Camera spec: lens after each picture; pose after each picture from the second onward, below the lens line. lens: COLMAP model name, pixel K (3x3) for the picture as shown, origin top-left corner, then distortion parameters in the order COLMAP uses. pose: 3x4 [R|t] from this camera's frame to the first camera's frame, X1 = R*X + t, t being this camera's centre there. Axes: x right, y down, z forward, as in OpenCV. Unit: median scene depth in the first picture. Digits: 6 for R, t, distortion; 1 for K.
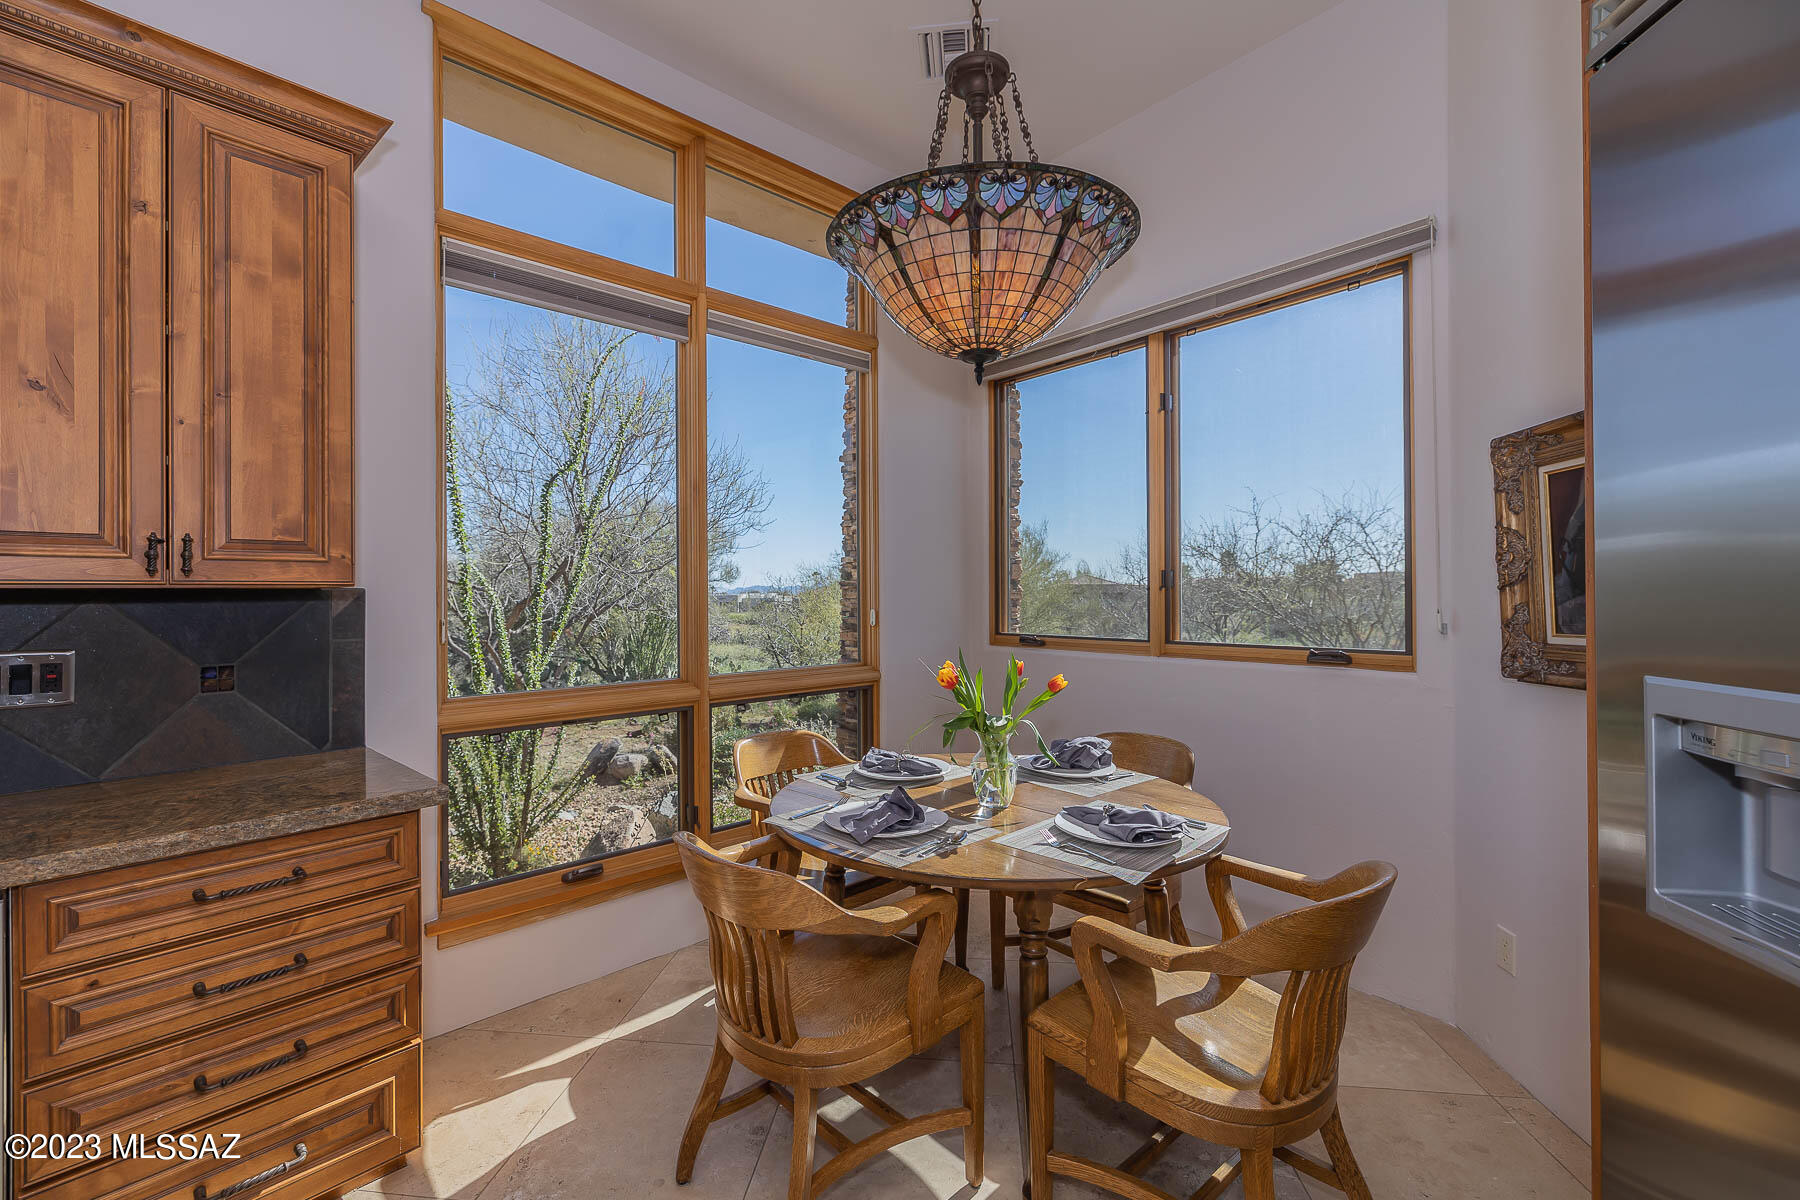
lens RADIAL K [[746.8, 0, 894.8], [0, 746.8, 596.3], [0, 0, 1]] dist [0.000745, -0.000523]
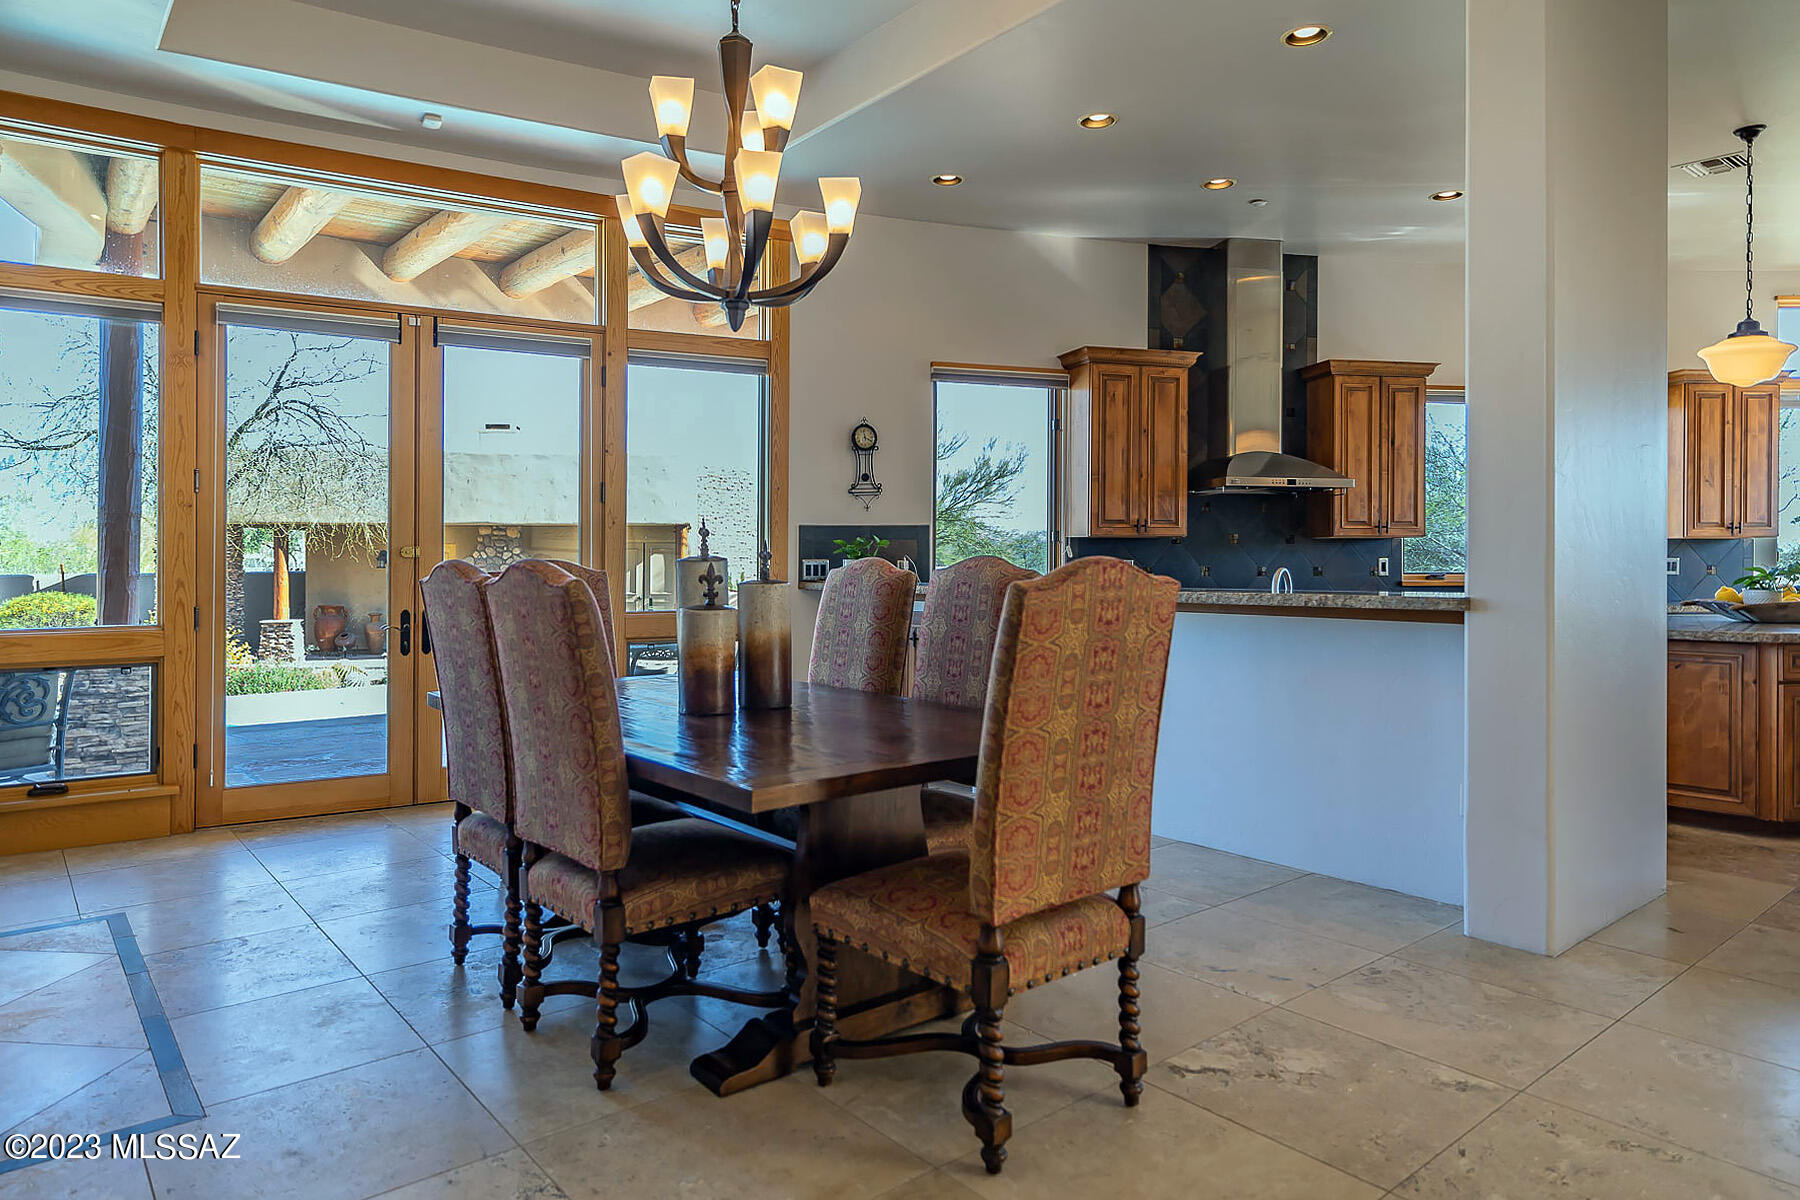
lens RADIAL K [[1131.4, 0, 867.4], [0, 1131.4, 567.2], [0, 0, 1]] dist [-0.000752, 0.004270]
pose [[0.707767, 0.009614, -0.706380, -0.126788], [-0.005978, 0.999953, 0.007620, 0.081508], [0.706420, -0.001170, 0.707792, -4.156881]]
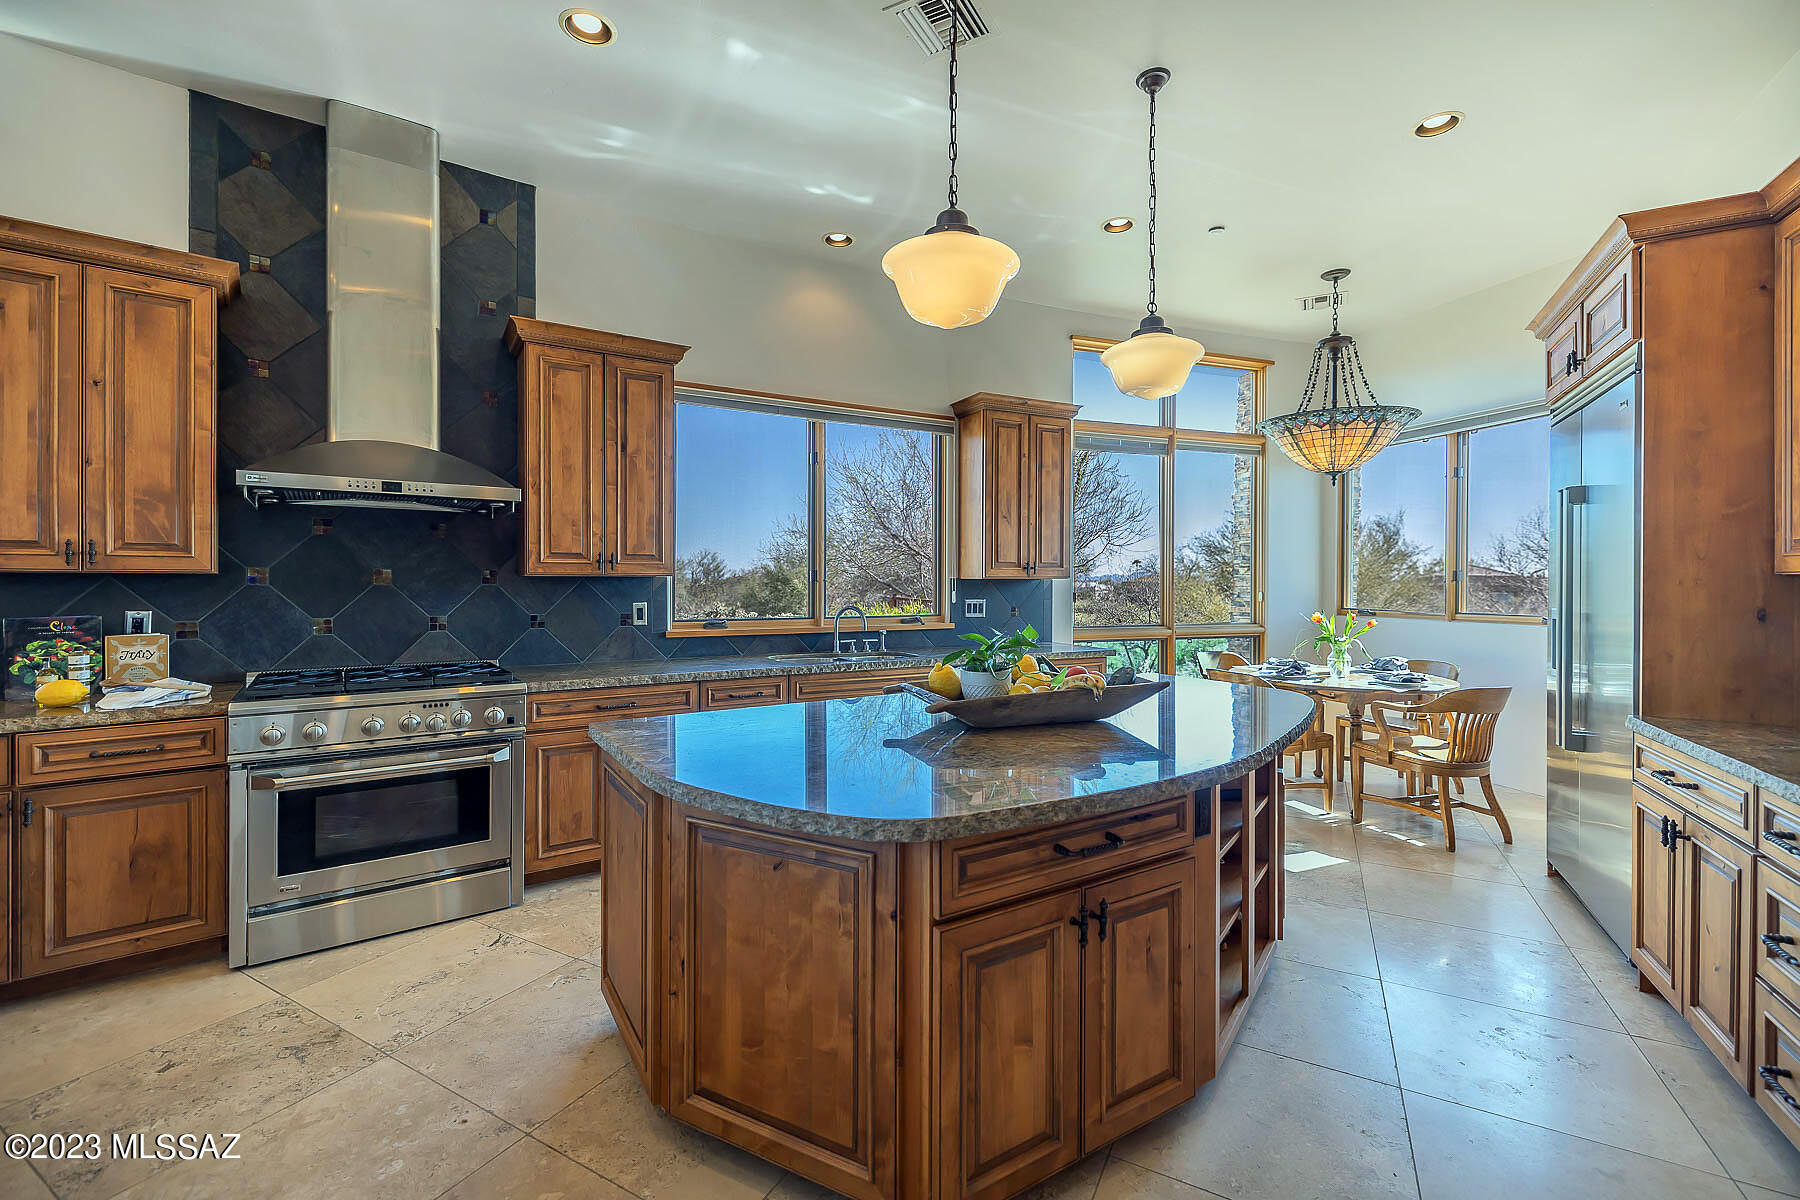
lens RADIAL K [[746.8, 0, 896.8], [0, 746.8, 593.7], [0, 0, 1]] dist [0.000745, -0.000523]
pose [[0.920056, 0.013738, -0.391546, -0.219448], [-0.009861, 0.999880, 0.011910, 0.014614], [0.391663, -0.007097, 0.920081, -1.636140]]
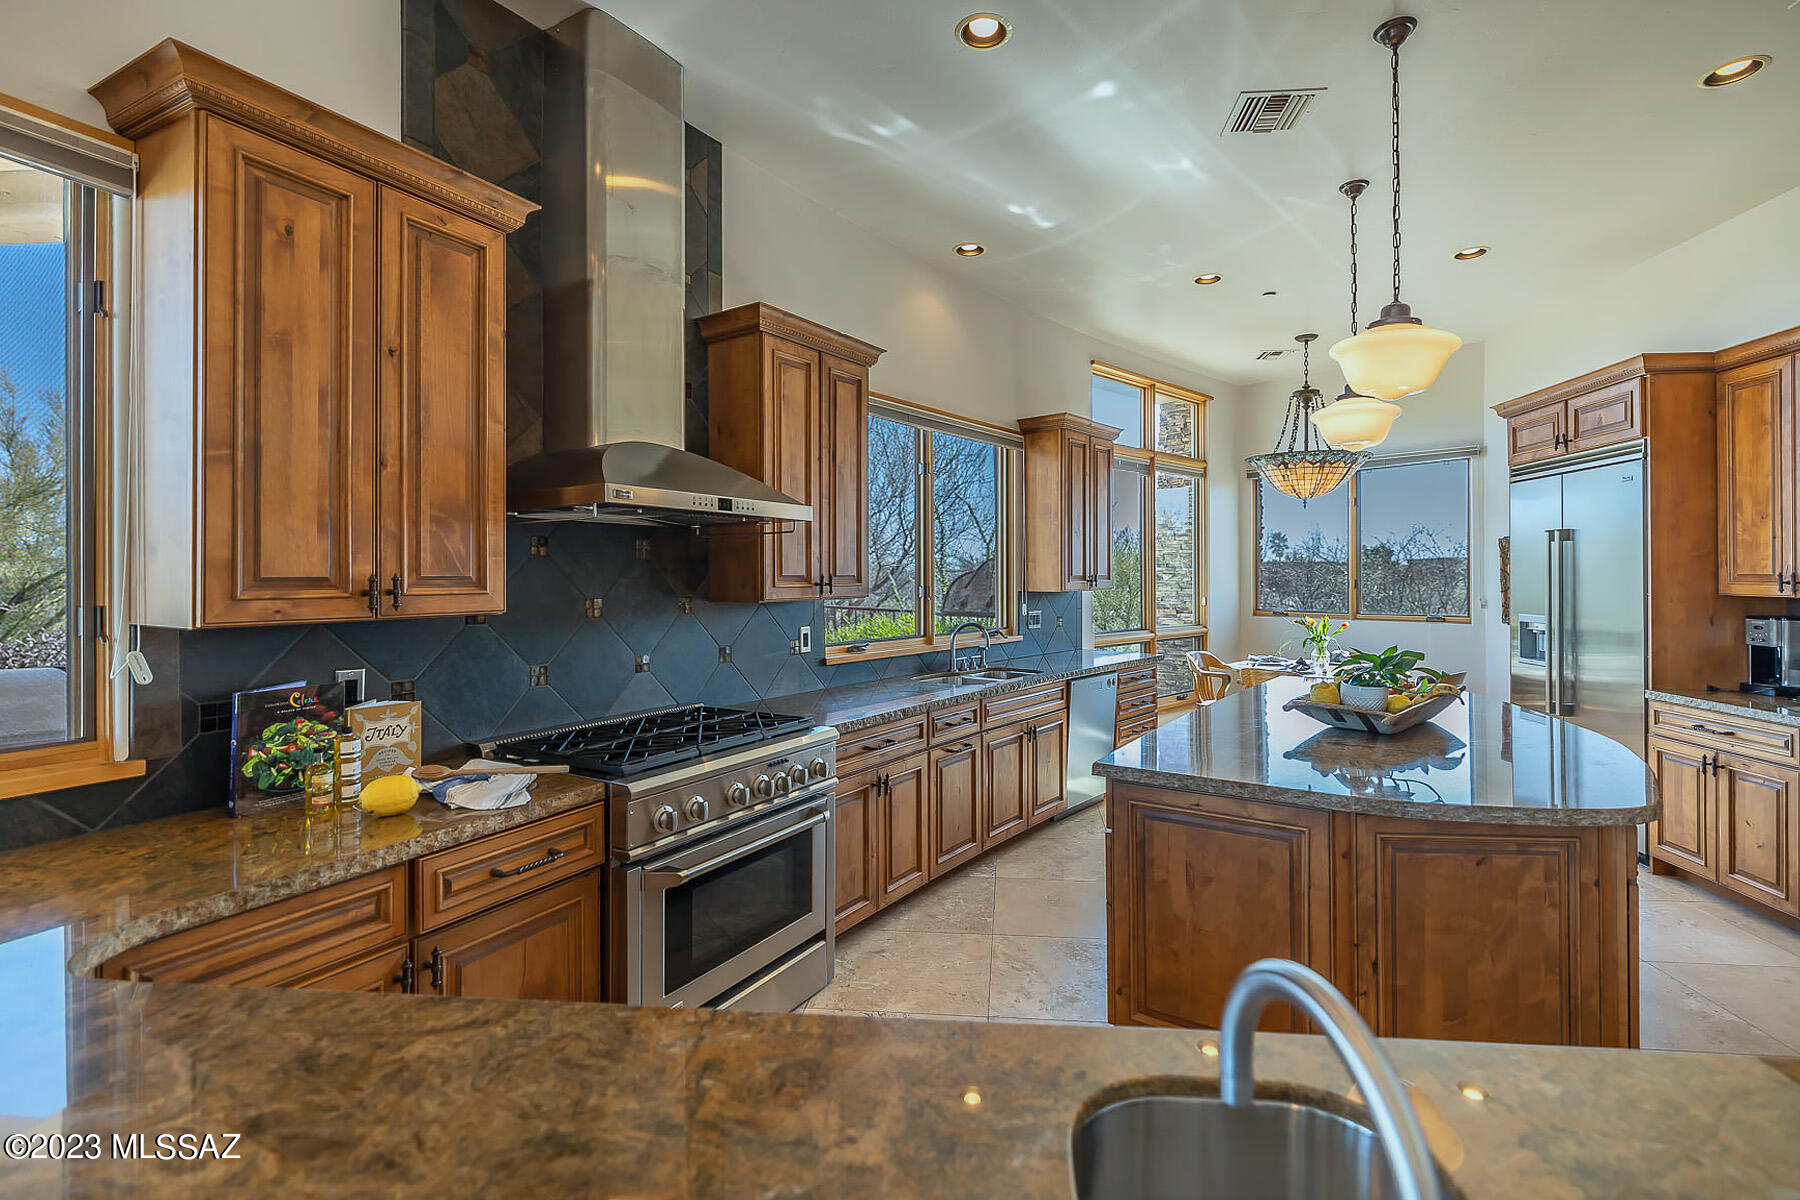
lens RADIAL K [[803.3, 0, 919.9], [0, 803.3, 581.9], [0, 0, 1]] dist [0.002842, -0.002150]
pose [[0.999949, 0.002821, 0.009720, -1.402485], [-0.002840, 0.999994, 0.001980, -0.045420], [-0.009714, -0.002007, 0.999951, -1.988218]]
